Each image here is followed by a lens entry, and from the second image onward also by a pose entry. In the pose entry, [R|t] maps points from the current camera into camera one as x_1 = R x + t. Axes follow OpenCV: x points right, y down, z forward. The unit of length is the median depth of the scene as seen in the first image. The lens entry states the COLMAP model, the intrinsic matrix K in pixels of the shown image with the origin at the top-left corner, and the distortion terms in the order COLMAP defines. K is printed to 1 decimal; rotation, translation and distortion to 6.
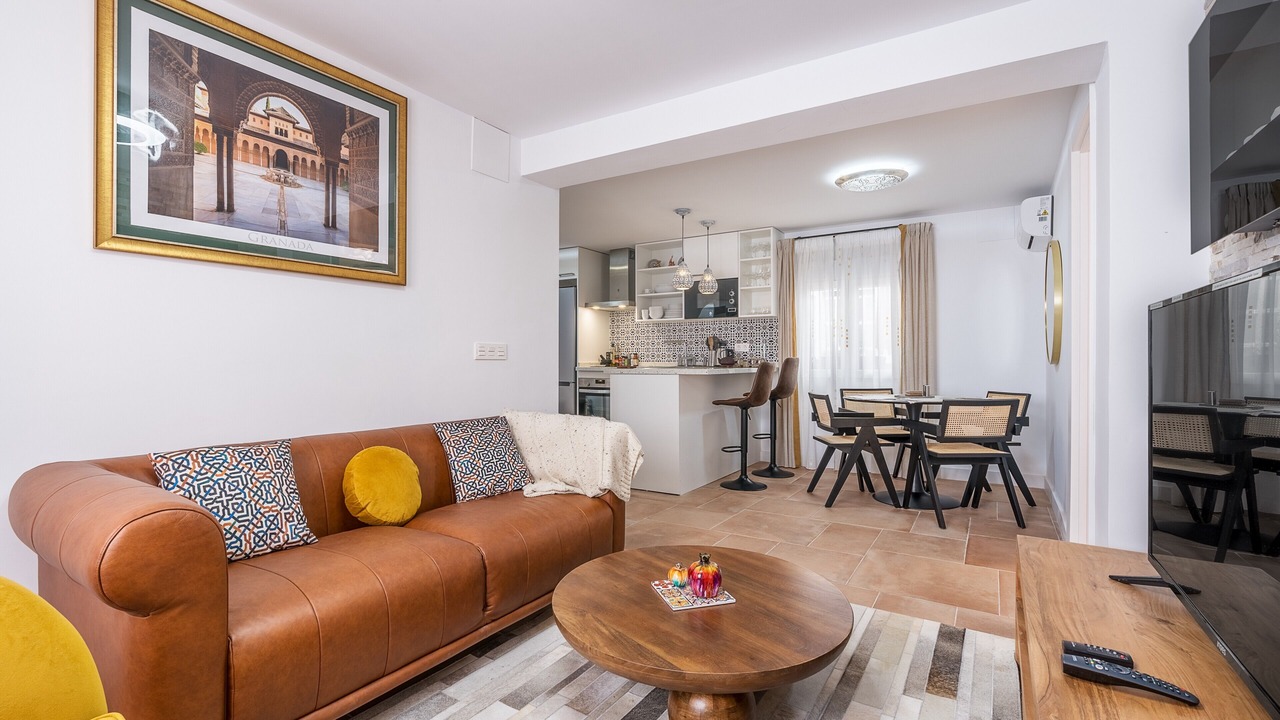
lens RADIAL K [[617.8, 0, 640.0], [0, 617.8, 360.0], [0, 0, 1]] dist [-0.002778, -0.000104]
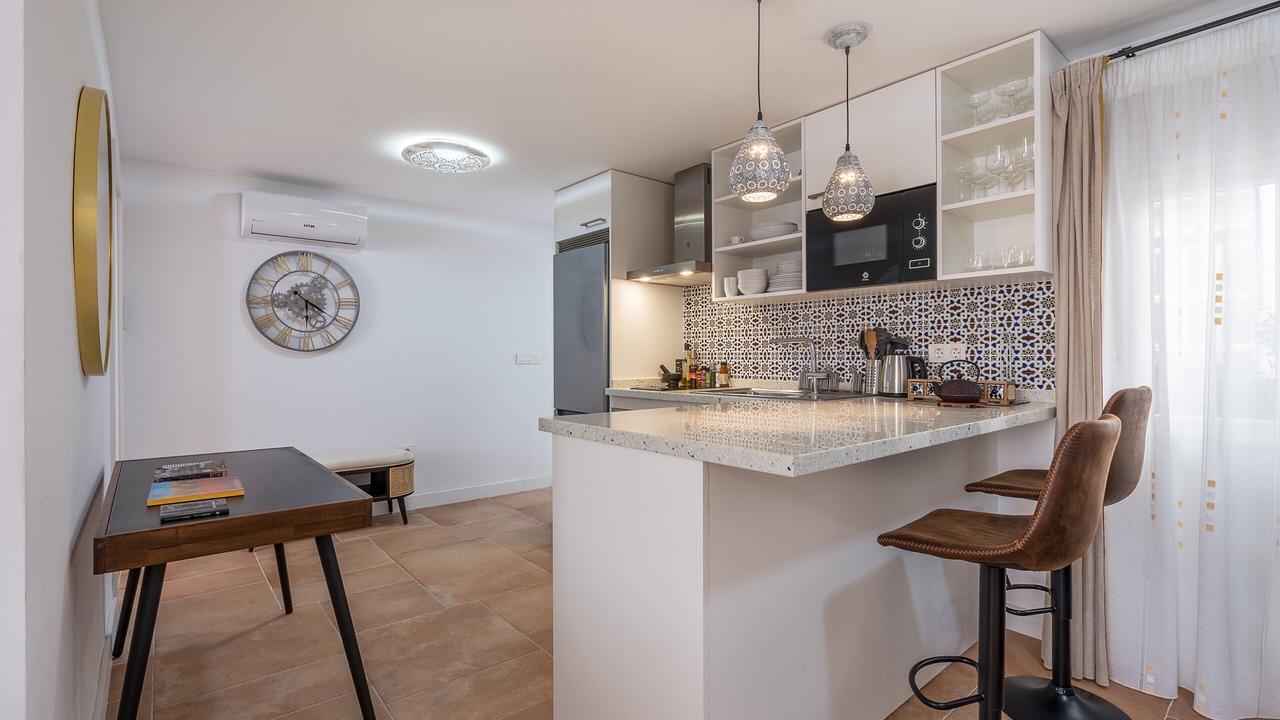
lens RADIAL K [[595.5, 0, 622.6], [0, 595.5, 356.1], [0, 0, 1]] dist [-0.002066, -0.000109]
pose [[0.943901, -0.001665, -0.330223, 0.114526], [0.003208, 0.999986, 0.004129, -0.026556], [0.330212, -0.004957, 0.943894, 0.690548]]
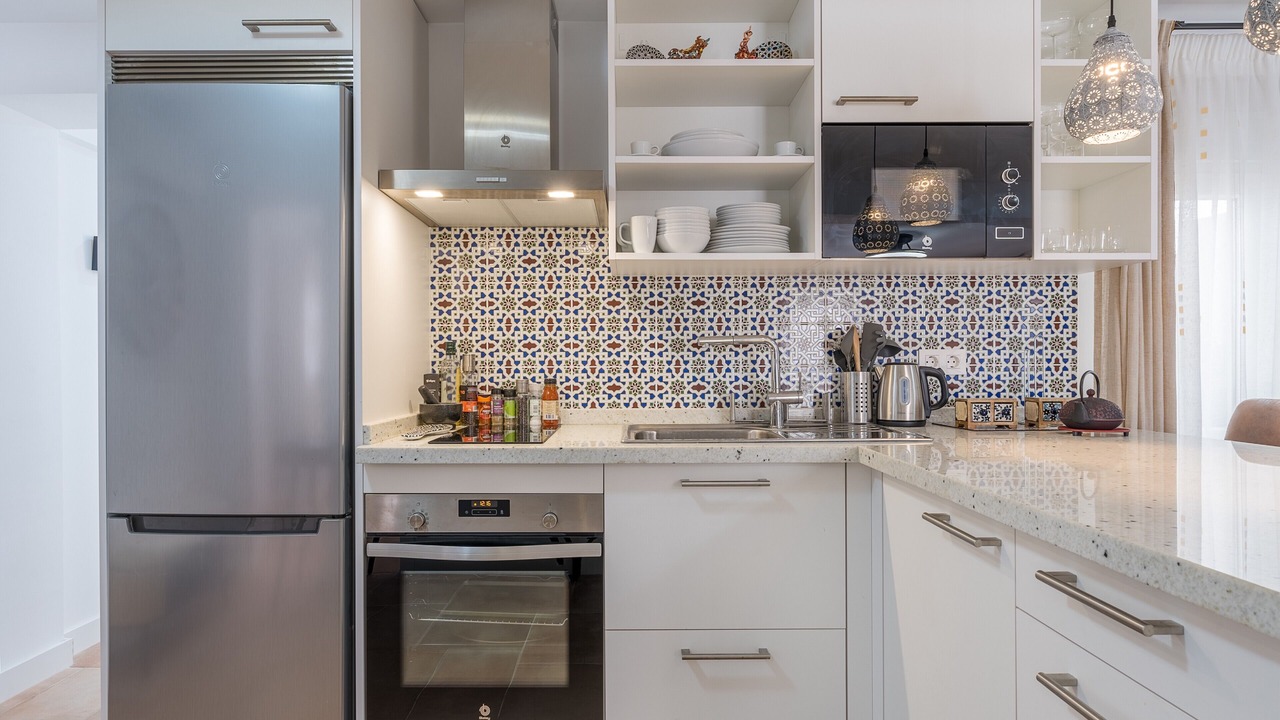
lens RADIAL K [[766.4, 0, 640.0], [0, 766.4, 360.0], [0, 0, 1]] dist [0.008956, 0.001115]
pose [[0.840608, 0.001559, 0.541642, -0.229142], [-0.000052, 0.999996, -0.002798, -0.026130], [-0.541644, 0.002324, 0.840605, 0.976231]]
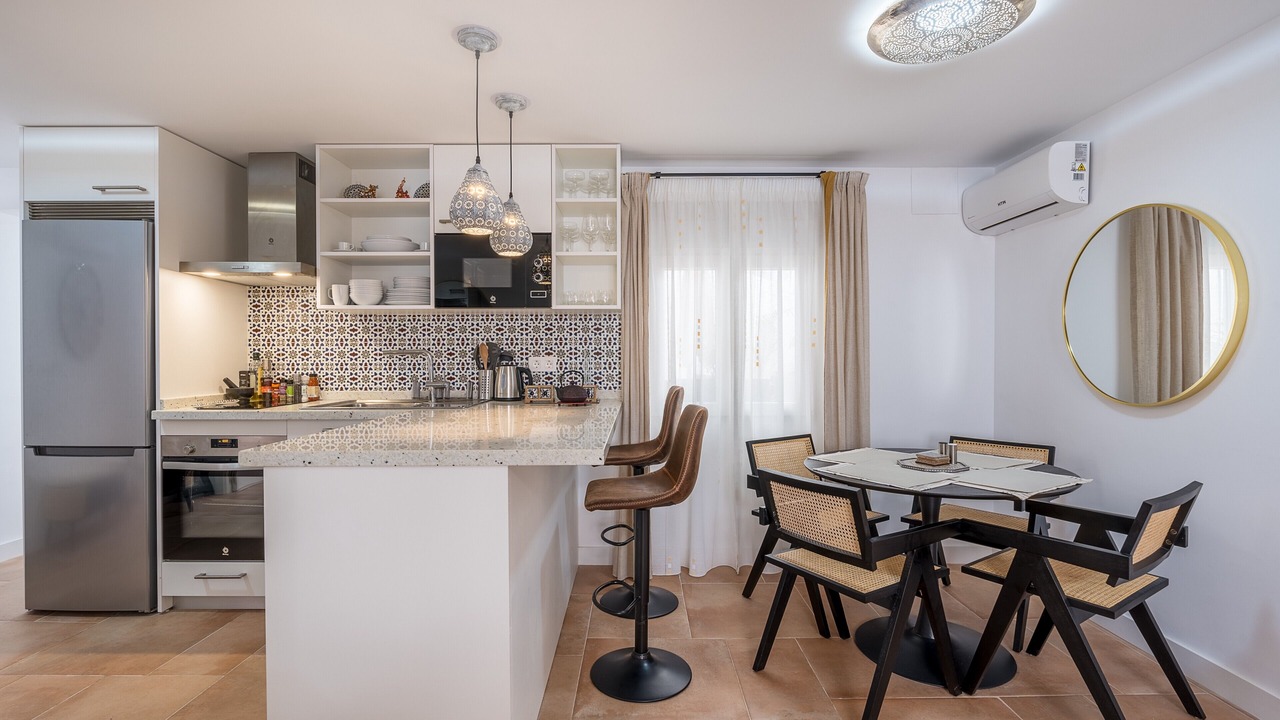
lens RADIAL K [[592.0, 0, 654.4], [0, 592.0, 357.2], [0, 0, 1]] dist [-0.000607, 0.000123]
pose [[0.843898, -0.001756, 0.536501, -0.043337], [-0.000221, 0.999993, 0.003620, -0.036644], [-0.536504, -0.003174, 0.843892, 0.651195]]
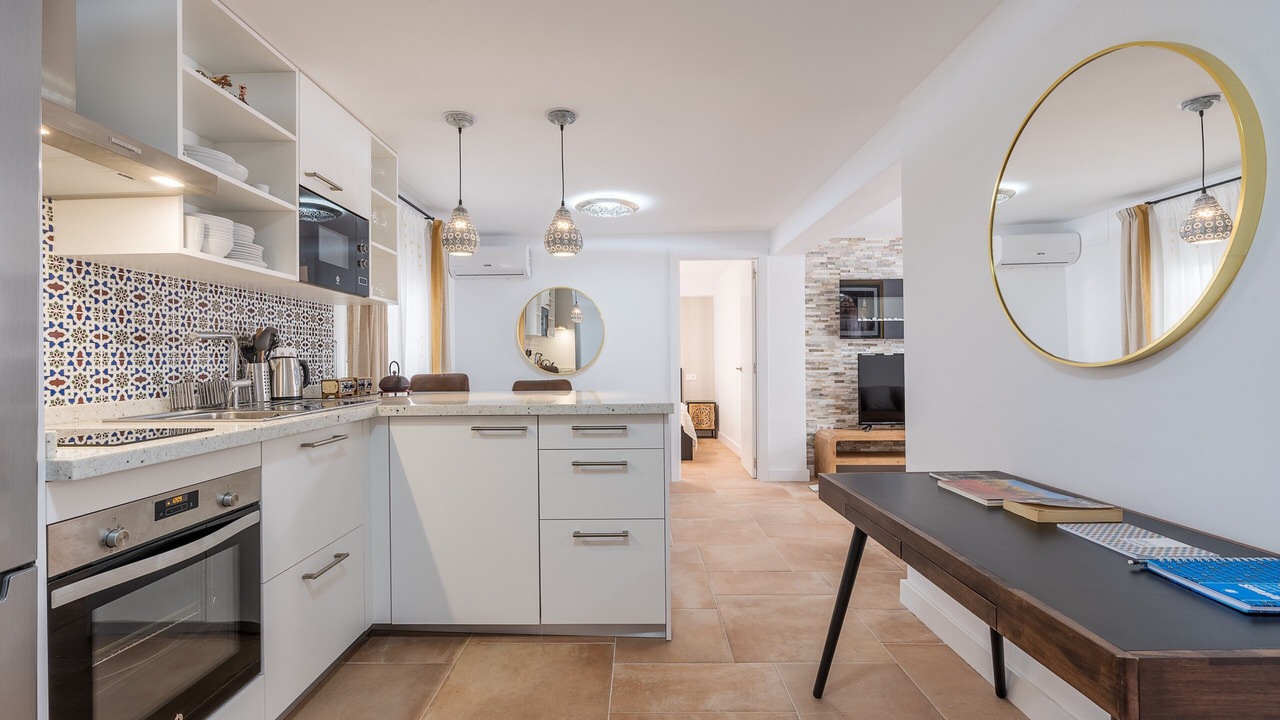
lens RADIAL K [[568.8, 0, 640.0], [0, 568.8, 360.0], [0, 0, 1]] dist [-0.004114, -0.000281]
pose [[-0.538896, 0.006130, 0.842350, -0.430137], [0.007374, 0.999970, -0.002559, -0.019021], [-0.842340, 0.004832, -0.538925, 1.301729]]
